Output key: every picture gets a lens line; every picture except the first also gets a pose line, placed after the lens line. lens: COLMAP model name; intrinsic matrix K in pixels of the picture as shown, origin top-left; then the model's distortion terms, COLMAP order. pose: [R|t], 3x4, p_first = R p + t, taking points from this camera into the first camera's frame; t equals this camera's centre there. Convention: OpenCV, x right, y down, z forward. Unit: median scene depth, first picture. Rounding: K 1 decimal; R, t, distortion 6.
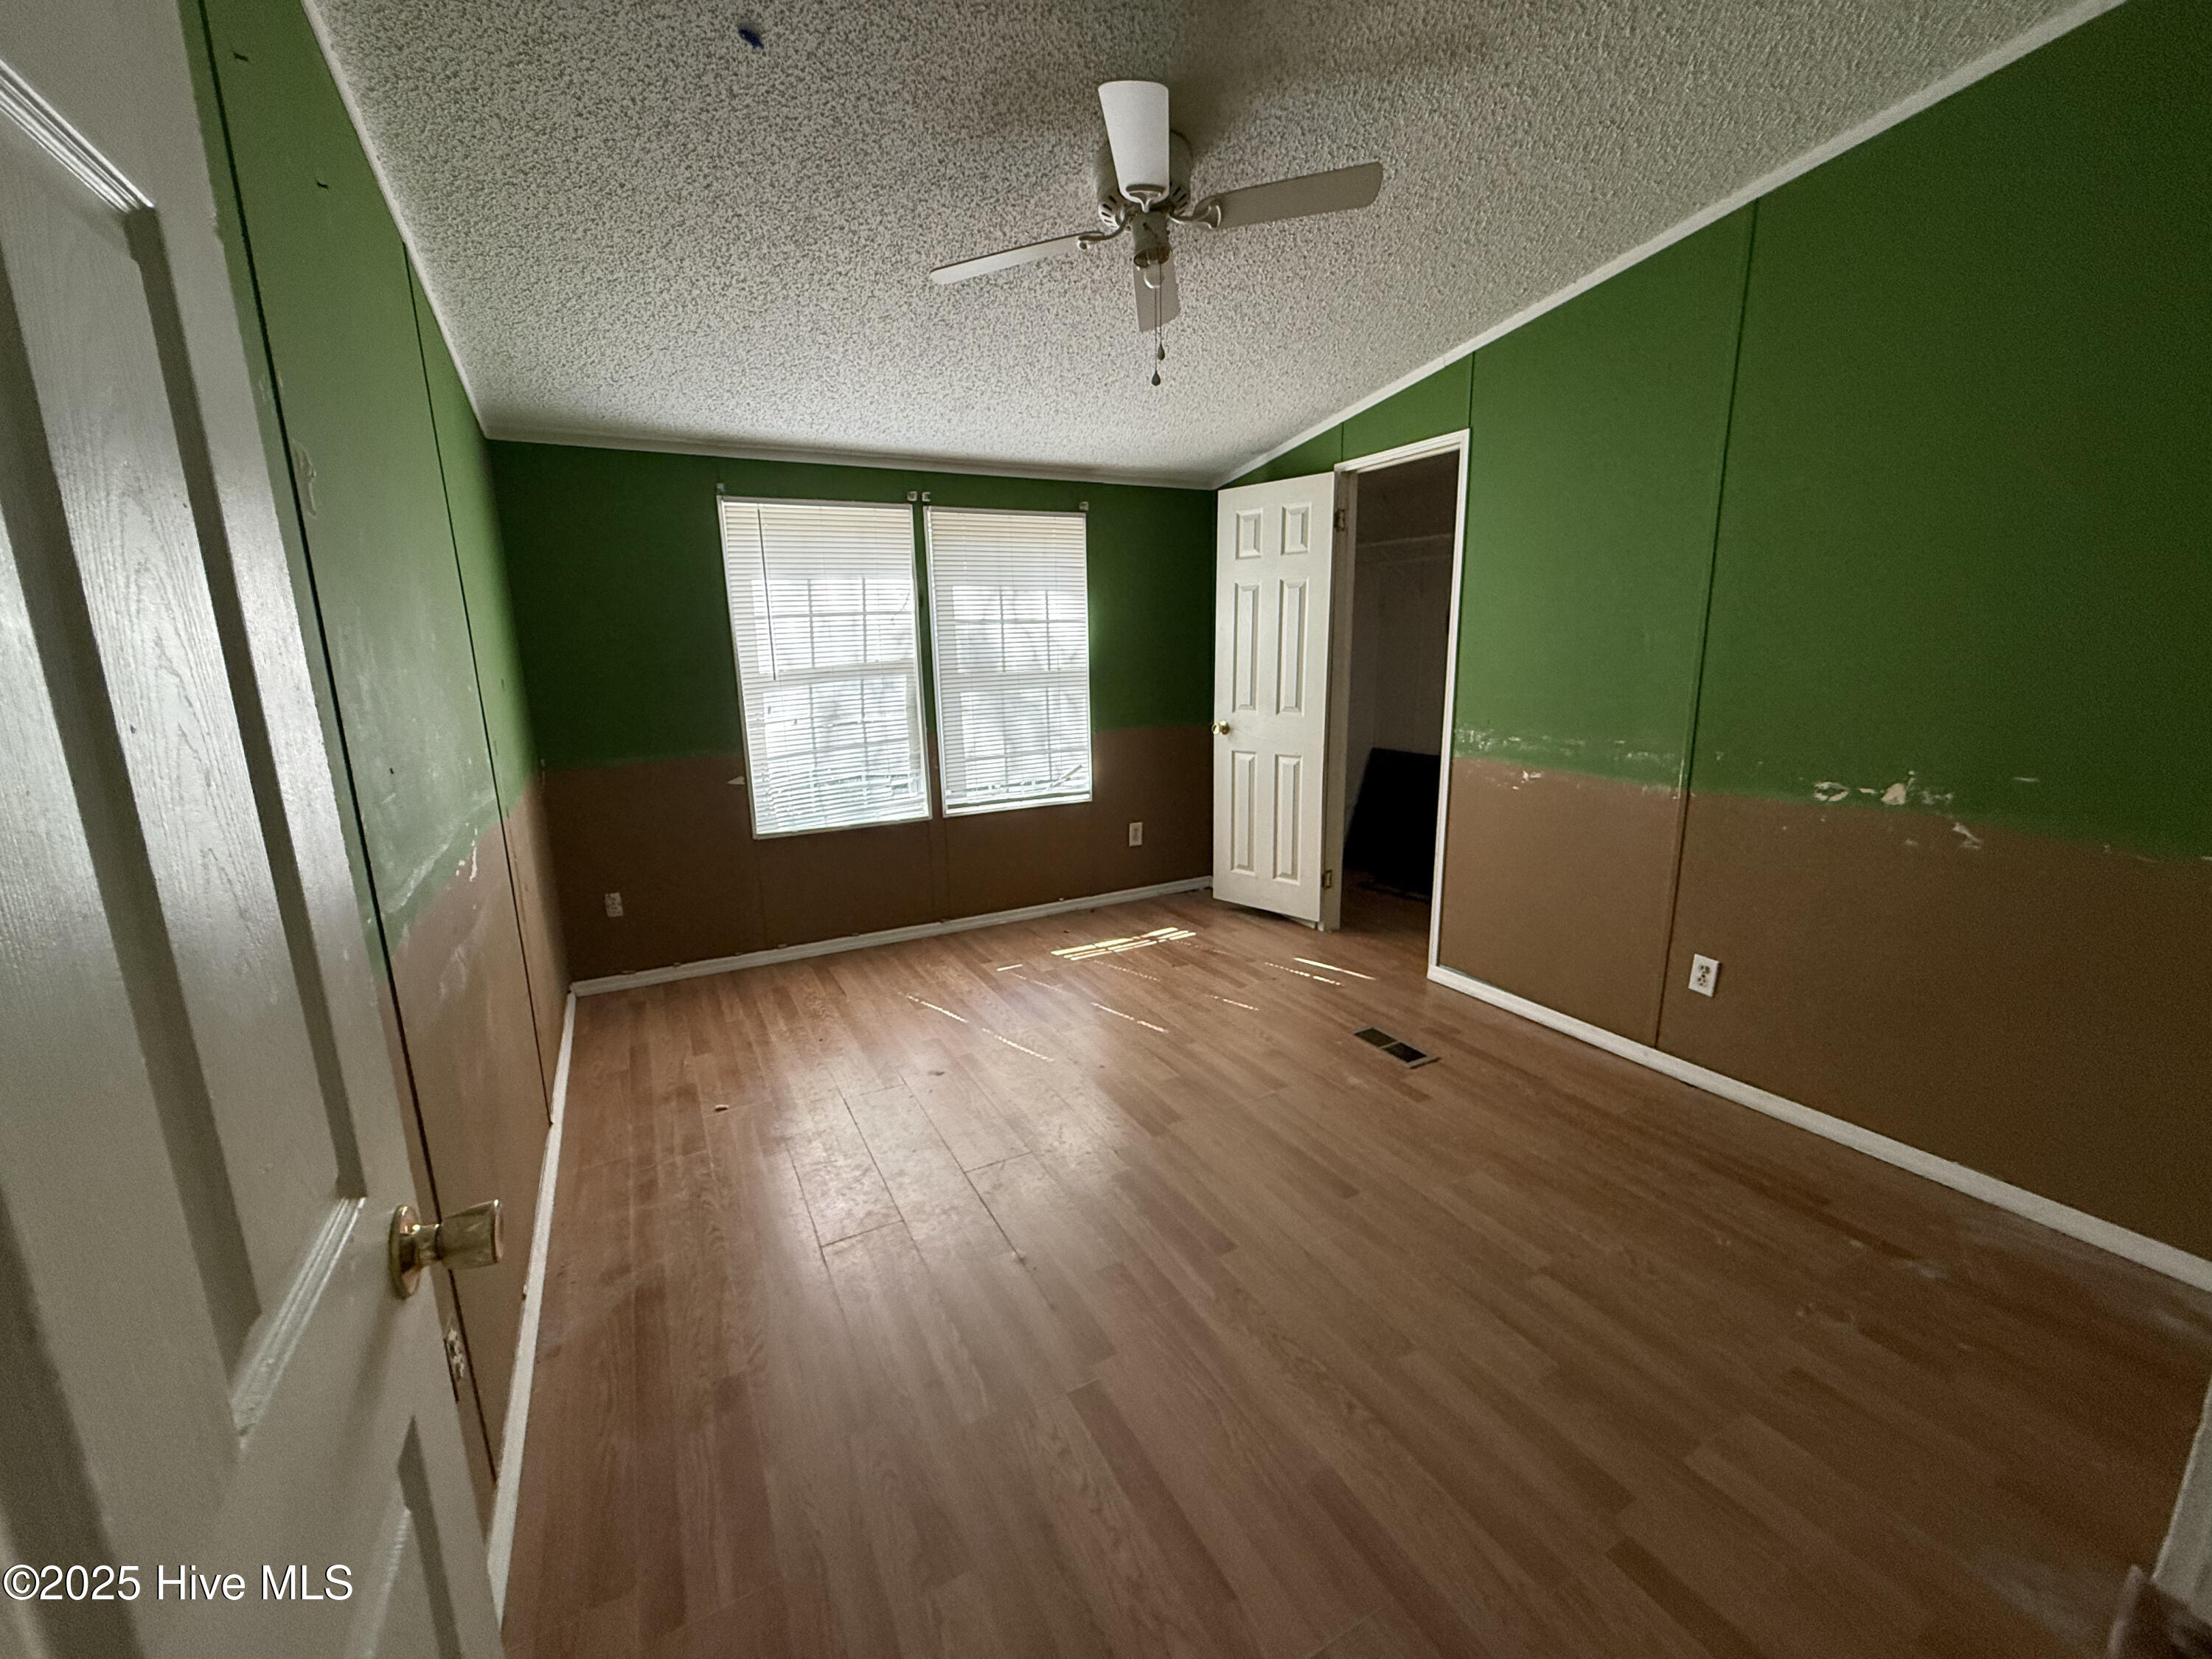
lens RADIAL K [[881.2, 0, 1095.3], [0, 881.2, 826.7], [0, 0, 1]] dist [-0.001639, 0.000760]
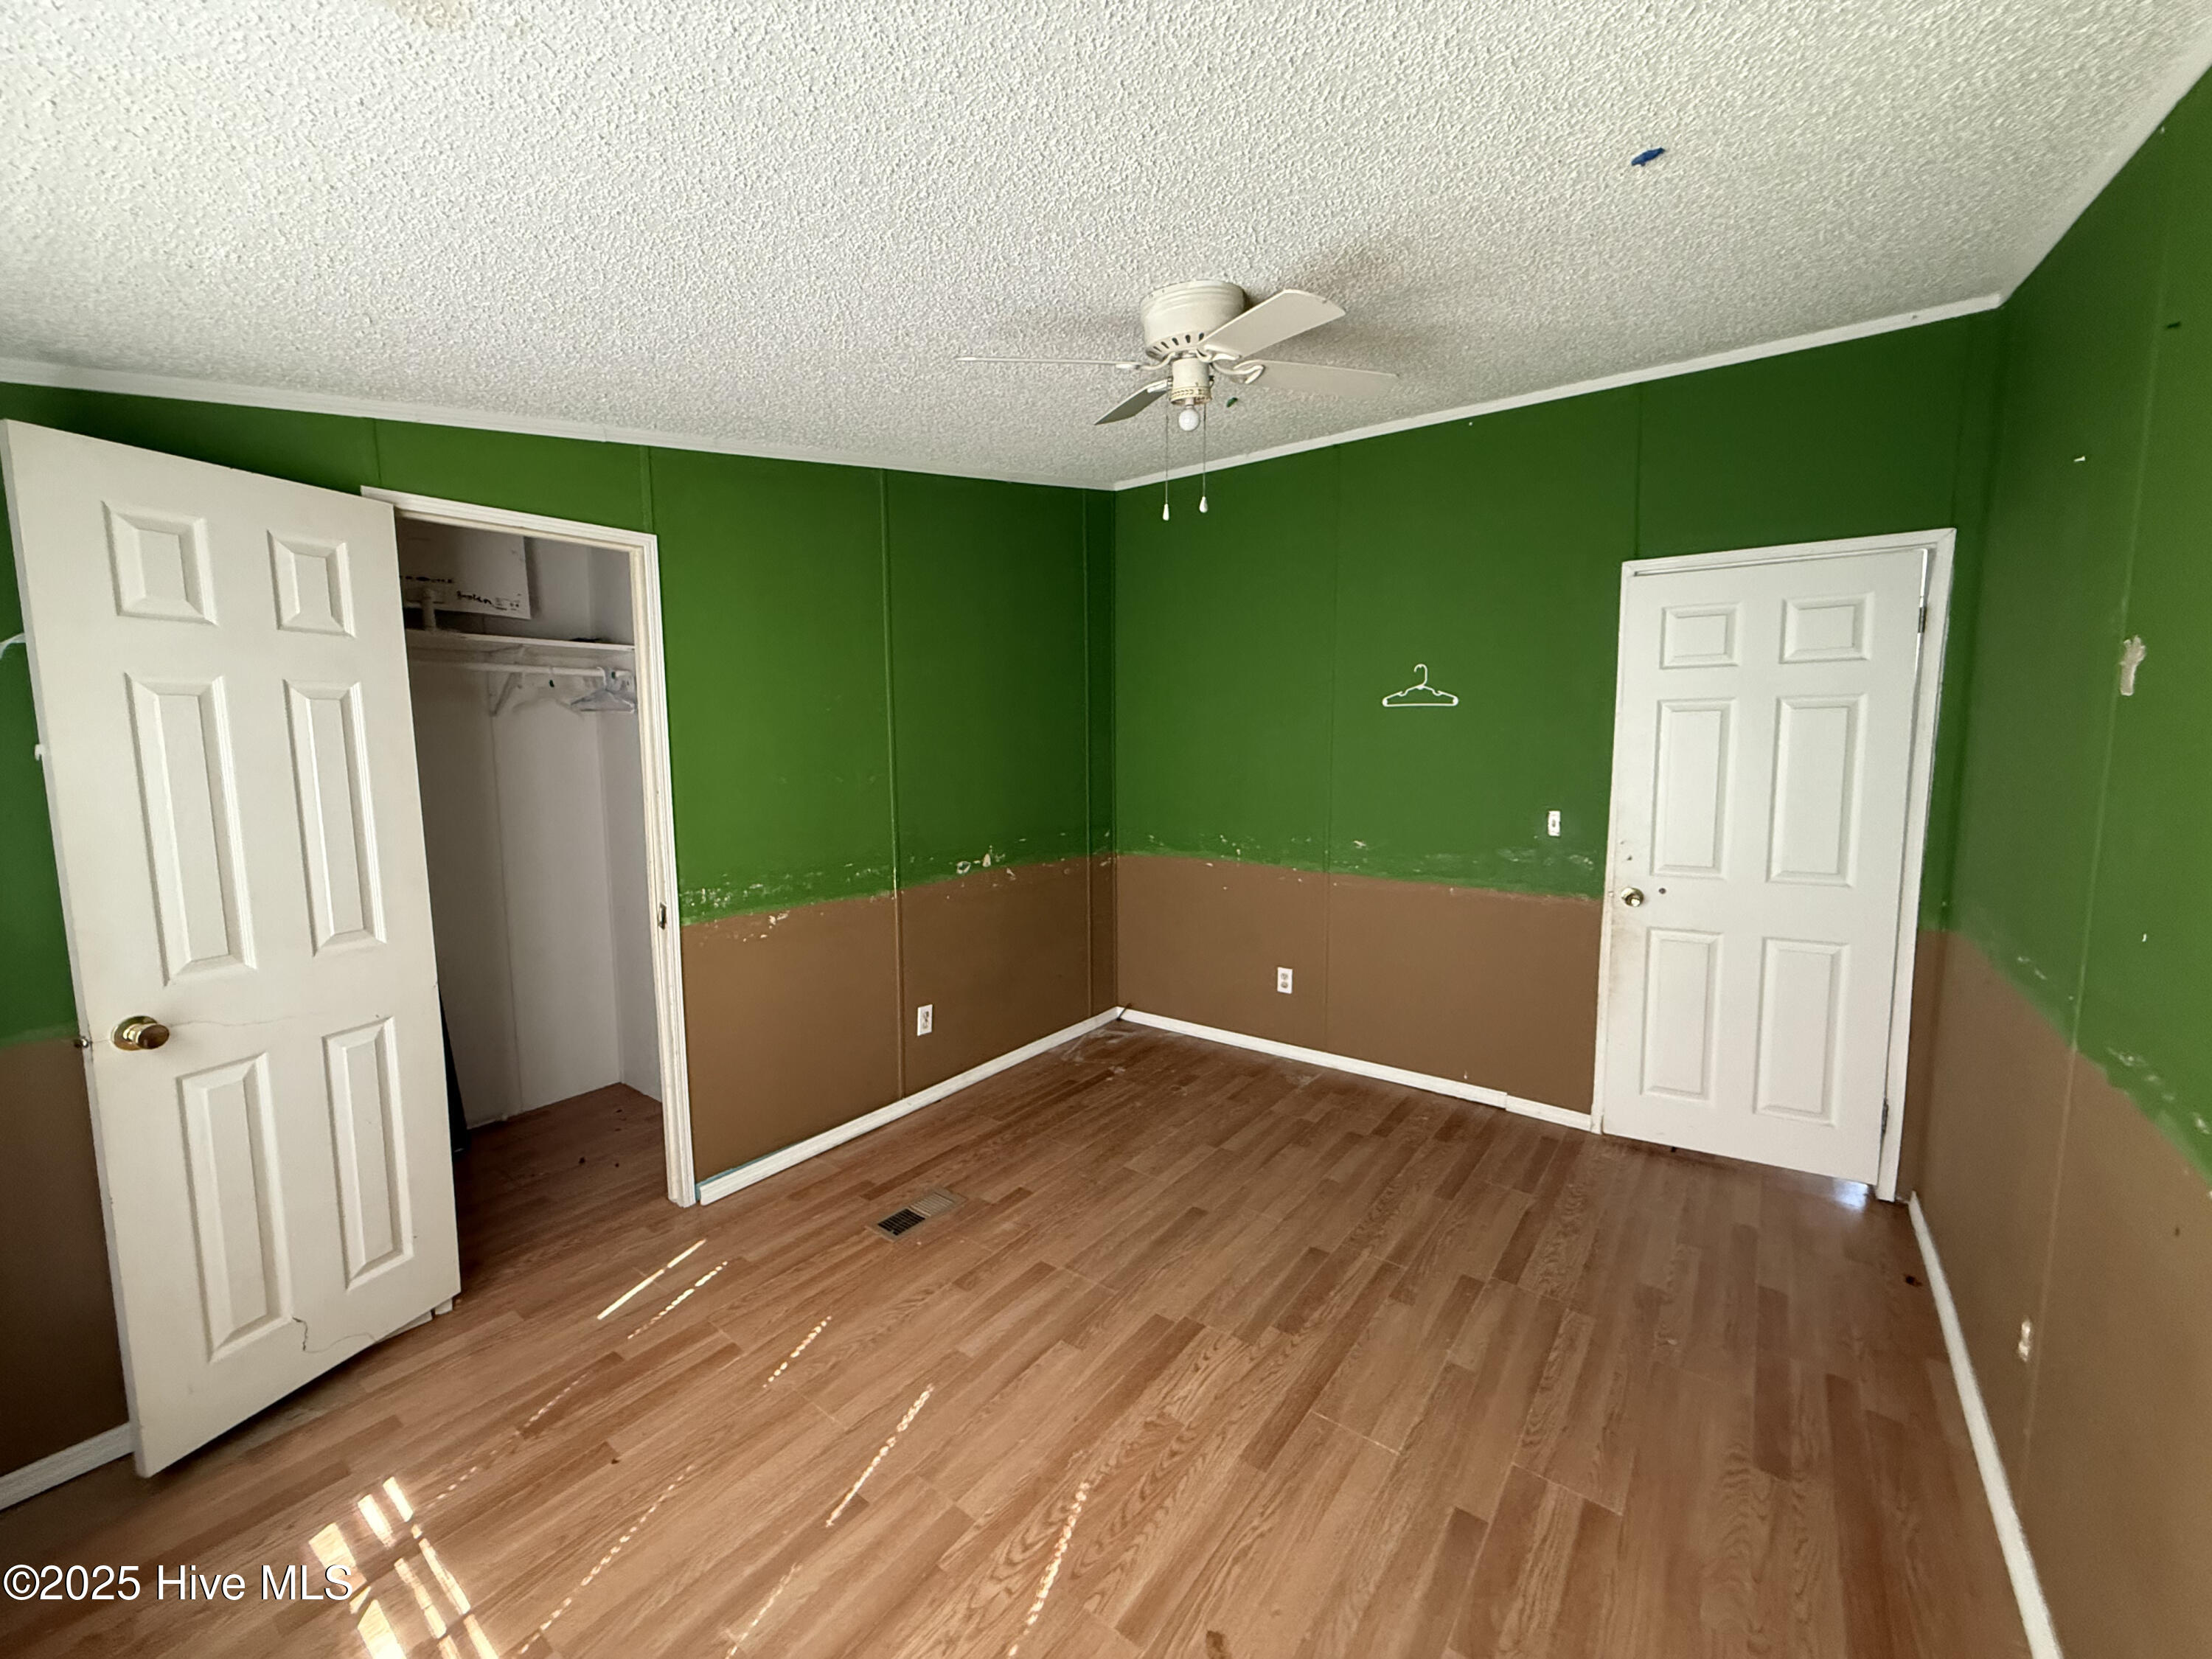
lens RADIAL K [[881.2, 0, 1098.7], [0, 881.2, 828.2], [0, 0, 1]] dist [-0.001639, 0.000760]
pose [[-0.422327, -0.073850, 0.903430, -0.668026], [0.201108, 0.964202, 0.172829, -0.318558], [-0.883853, 0.254677, -0.392357, 1.327993]]
